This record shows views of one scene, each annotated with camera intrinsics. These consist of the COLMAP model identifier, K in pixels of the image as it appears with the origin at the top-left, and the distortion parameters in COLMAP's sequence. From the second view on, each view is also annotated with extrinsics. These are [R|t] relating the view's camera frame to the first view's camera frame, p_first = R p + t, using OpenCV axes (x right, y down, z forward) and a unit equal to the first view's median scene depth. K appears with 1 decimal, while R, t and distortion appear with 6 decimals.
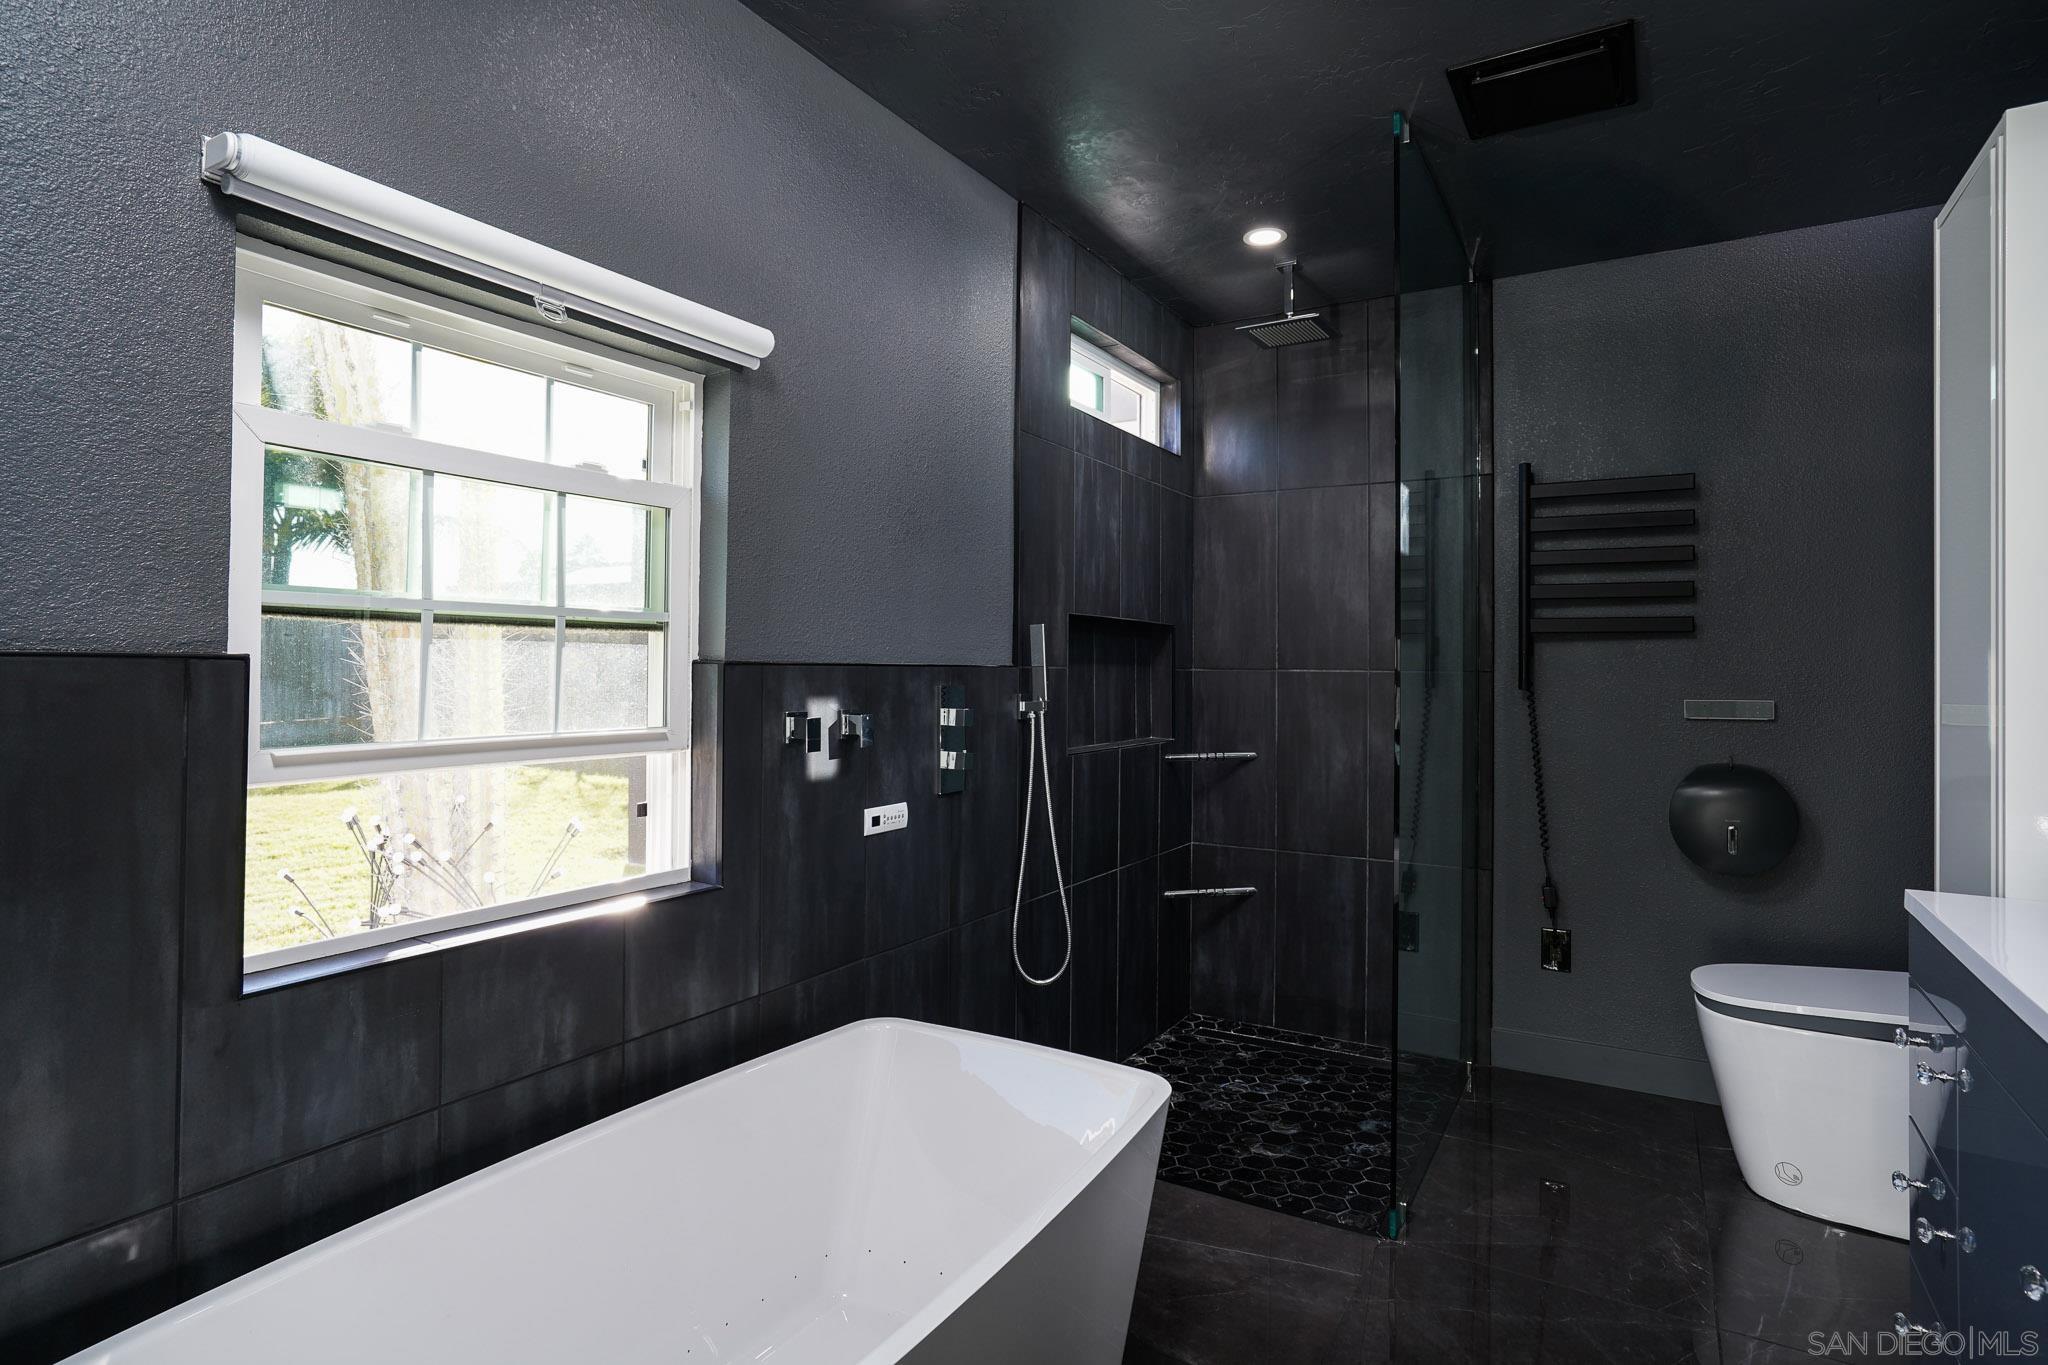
lens RADIAL K [[1063.5, 0, 1004.7], [0, 1063.5, 674.6], [0, 0, 1]] dist [-0.054931, 0.031535]
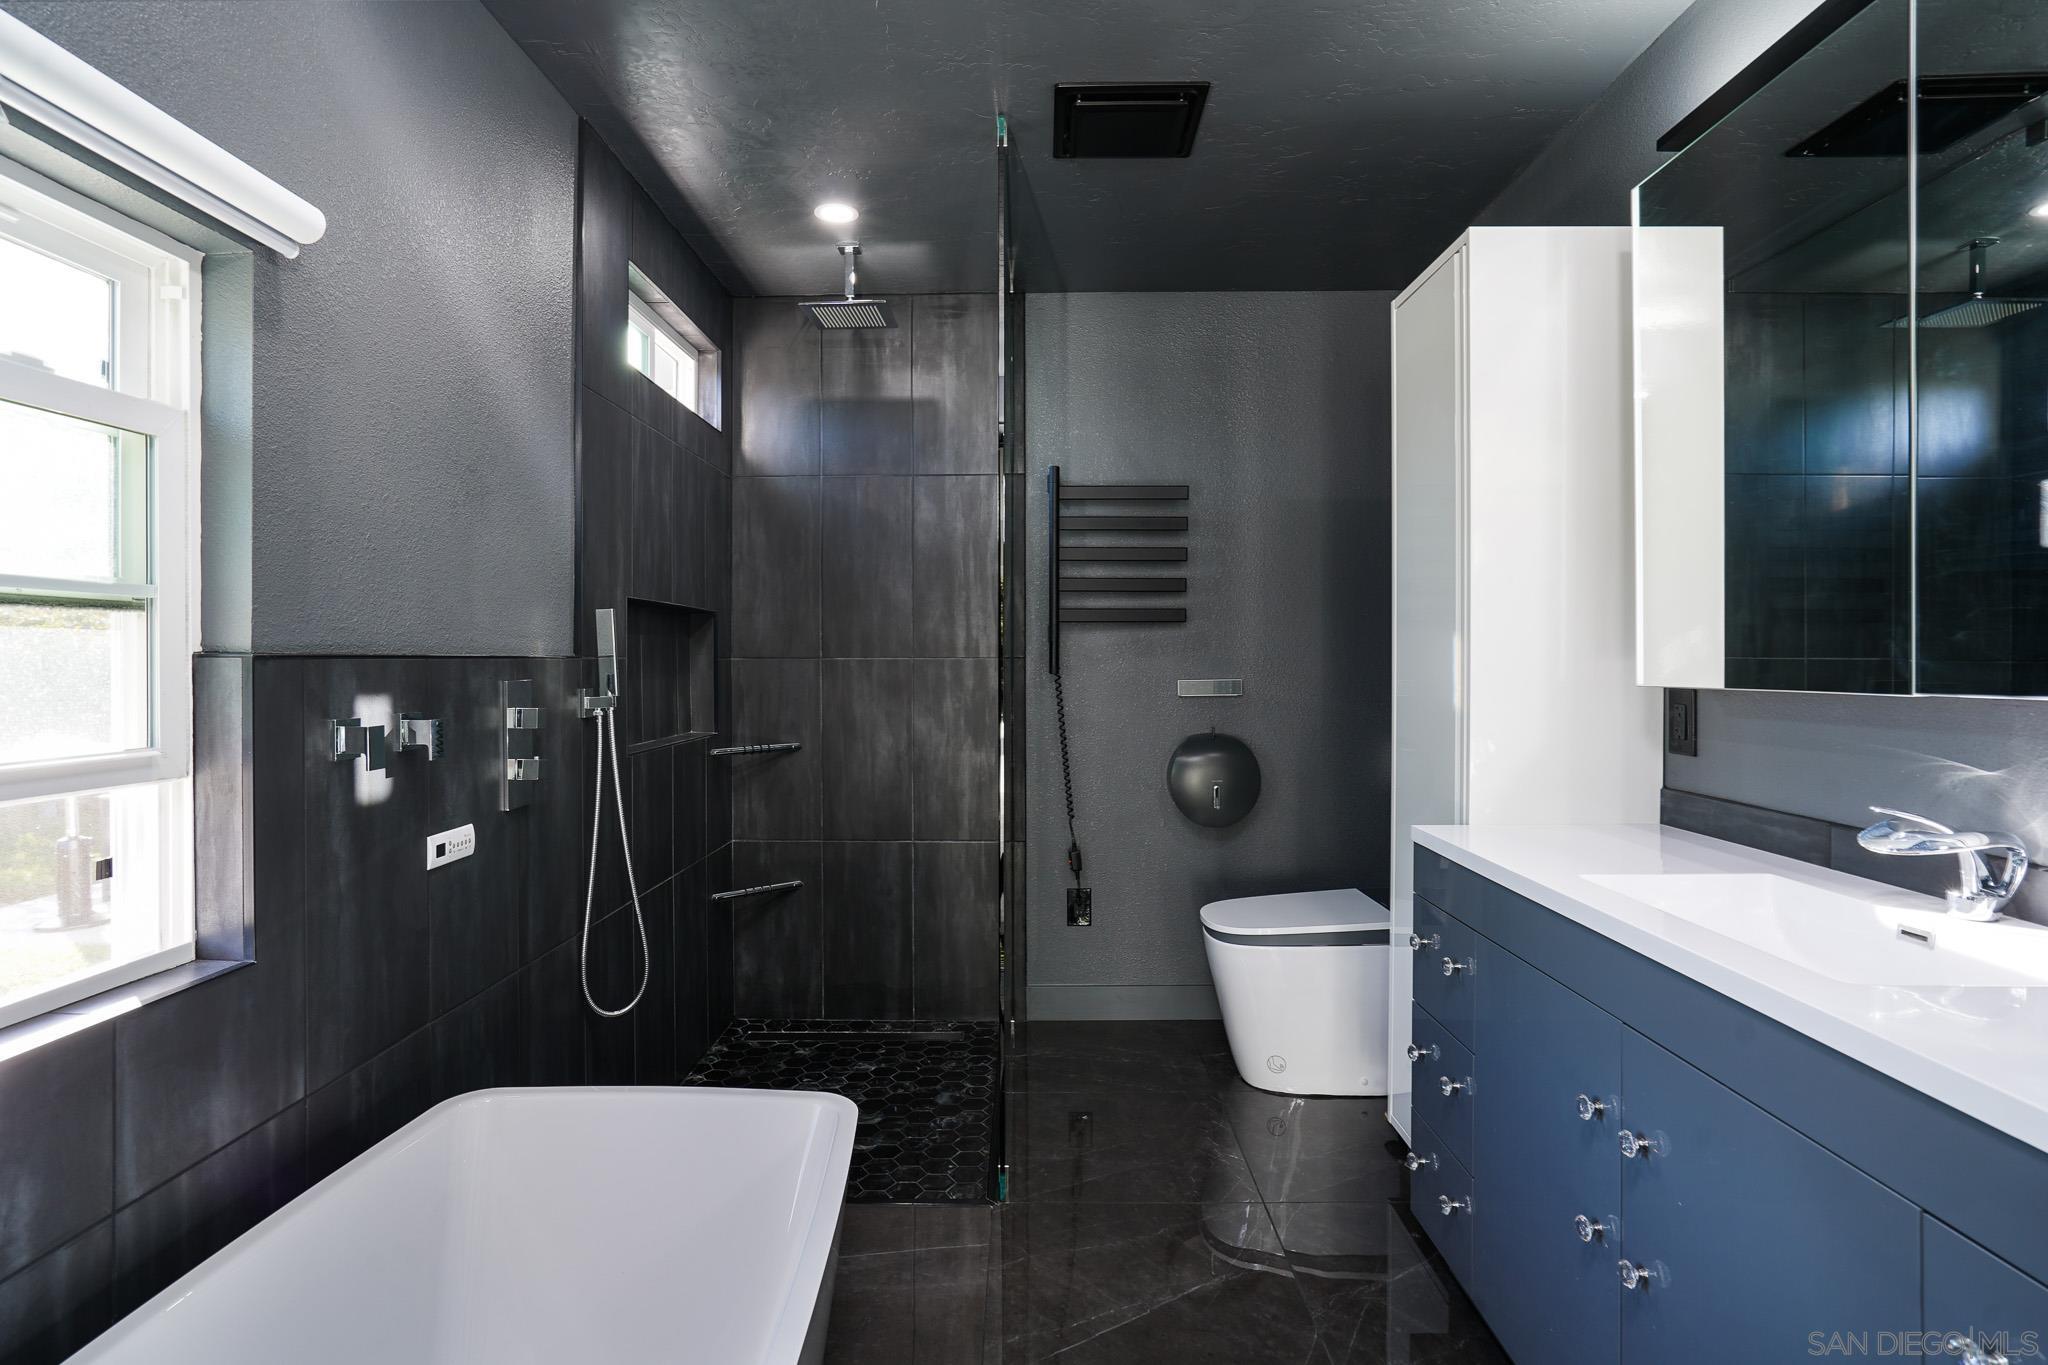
lens RADIAL K [[1063.5, 0, 1004.7], [0, 1063.5, 674.6], [0, 0, 1]] dist [-0.054931, 0.031535]
pose [[0.864366, -0.018487, 0.502523, -0.129640], [0.013051, 0.999812, 0.014332, -0.001097], [-0.502694, -0.005830, 0.864445, 0.084614]]
